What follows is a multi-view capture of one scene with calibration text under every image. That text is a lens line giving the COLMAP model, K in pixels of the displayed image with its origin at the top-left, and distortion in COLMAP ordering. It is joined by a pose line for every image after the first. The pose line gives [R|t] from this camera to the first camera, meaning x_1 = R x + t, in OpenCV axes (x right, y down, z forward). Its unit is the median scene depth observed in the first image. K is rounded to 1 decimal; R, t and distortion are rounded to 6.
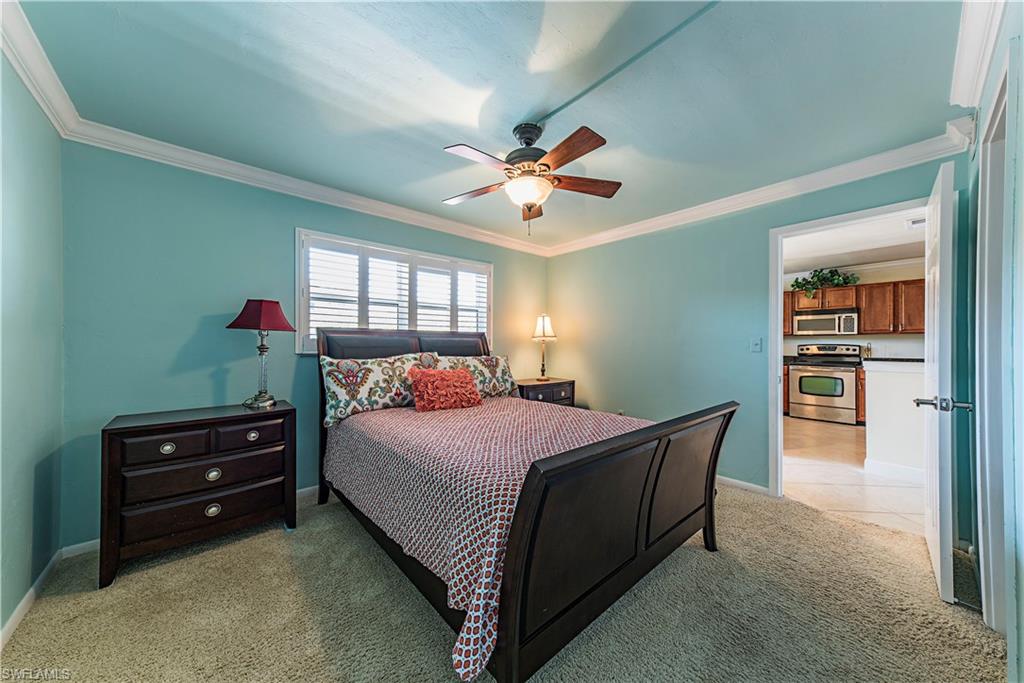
lens RADIAL K [[348.6, 0, 510.3], [0, 348.6, 343.3], [0, 0, 1]] dist [0.003049, 0.000251]
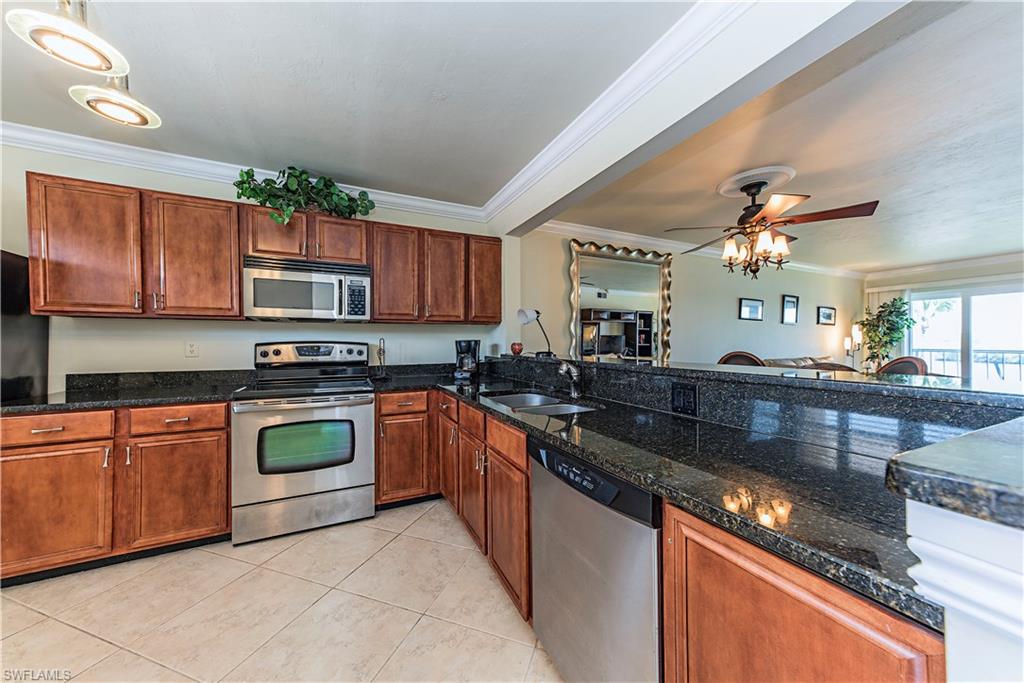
lens RADIAL K [[348.6, 0, 511.2], [0, 348.6, 343.5], [0, 0, 1]] dist [0.003049, 0.000251]
pose [[0.256353, -0.004711, 0.966572, 0.543628], [0.004779, 0.999982, 0.003606, 0.005411], [-0.966571, 0.003694, 0.256371, 0.650717]]
